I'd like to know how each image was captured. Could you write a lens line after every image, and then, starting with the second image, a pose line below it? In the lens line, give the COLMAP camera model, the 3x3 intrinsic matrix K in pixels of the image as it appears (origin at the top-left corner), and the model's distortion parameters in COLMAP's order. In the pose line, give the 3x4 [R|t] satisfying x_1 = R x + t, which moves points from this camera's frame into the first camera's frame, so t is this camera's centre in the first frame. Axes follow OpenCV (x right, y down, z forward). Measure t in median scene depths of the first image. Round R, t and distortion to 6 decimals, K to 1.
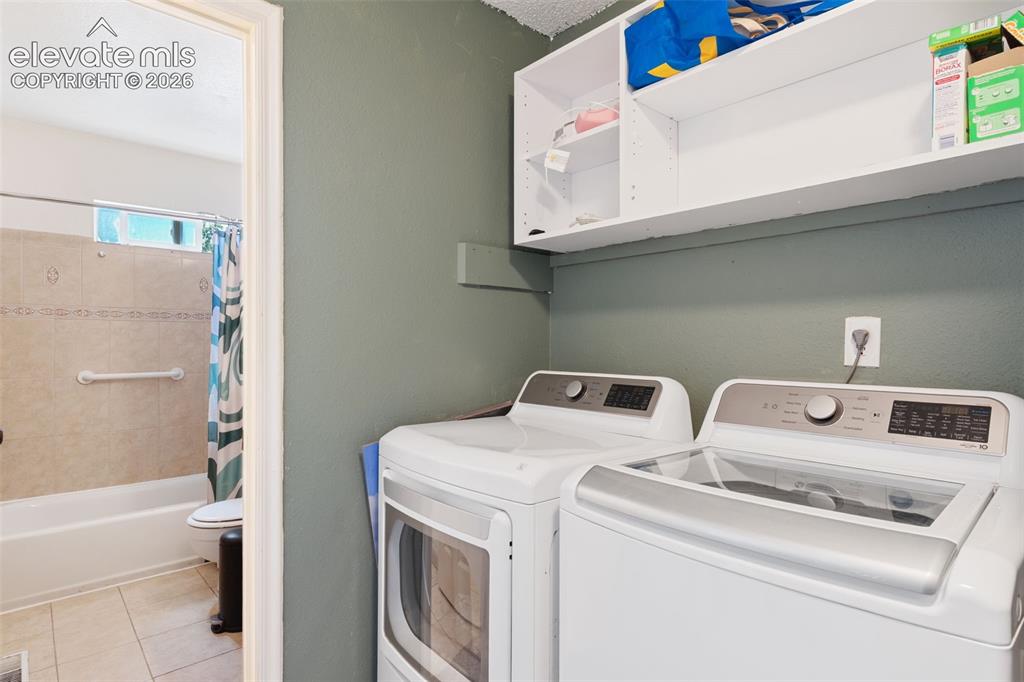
lens RADIAL K [[537.3, 0, 516.8], [0, 537.3, 344.2], [0, 0, 1]] dist [0.001472, 0.000223]
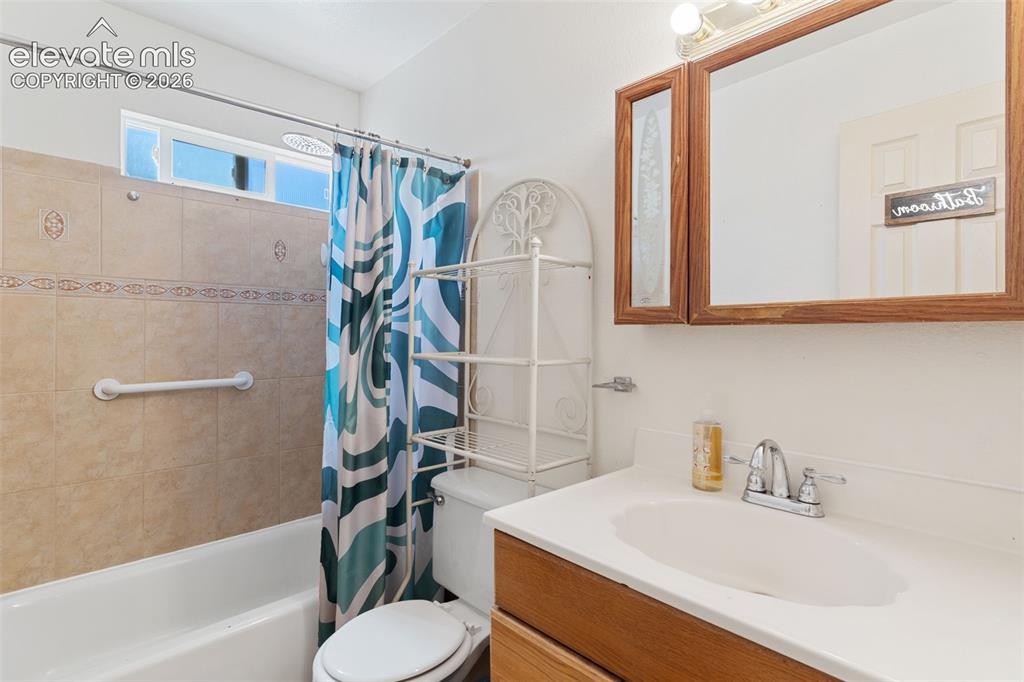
lens RADIAL K [[494.7, 0, 507.2], [0, 494.7, 334.0], [0, 0, 1]] dist [0.004147, -0.000194]
pose [[0.999564, 0.002241, 0.029430, -0.353652], [-0.002206, 0.999997, -0.001209, -0.003830], [-0.029433, 0.001144, 0.999566, 0.409115]]
